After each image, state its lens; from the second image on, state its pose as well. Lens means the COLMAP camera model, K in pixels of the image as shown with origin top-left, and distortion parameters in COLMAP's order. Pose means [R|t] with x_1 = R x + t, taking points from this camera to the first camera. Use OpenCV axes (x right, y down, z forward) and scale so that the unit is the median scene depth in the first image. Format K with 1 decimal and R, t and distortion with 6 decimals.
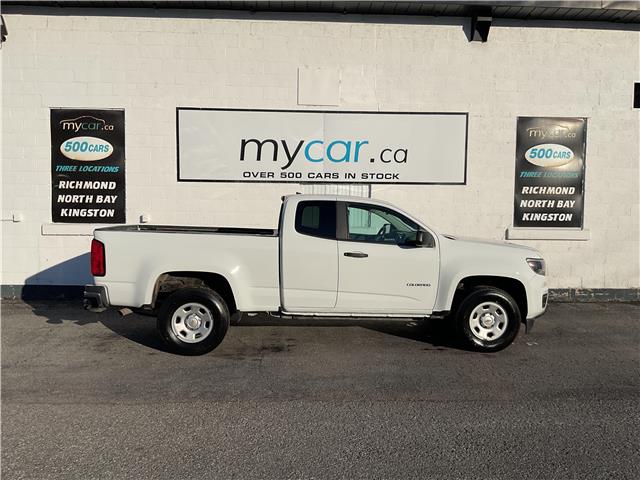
lens RADIAL K [[528.0, 0, 322.4], [0, 528.0, 240.7], [0, 0, 1]] dist [0.080245, -0.148622]
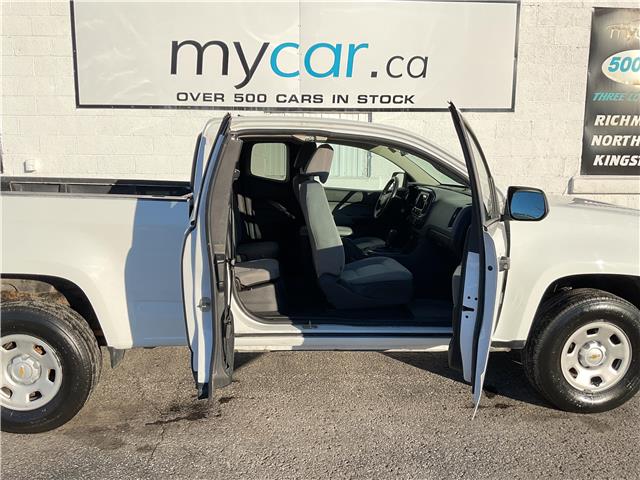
lens RADIAL K [[528.0, 0, 321.5], [0, 528.0, 242.0], [0, 0, 1]] dist [0.080245, -0.148622]
pose [[0.999975, -0.005740, 0.004019, 0.025630], [0.005305, 0.994883, 0.100899, -0.011958], [-0.004578, -0.100875, 0.994889, 0.326679]]
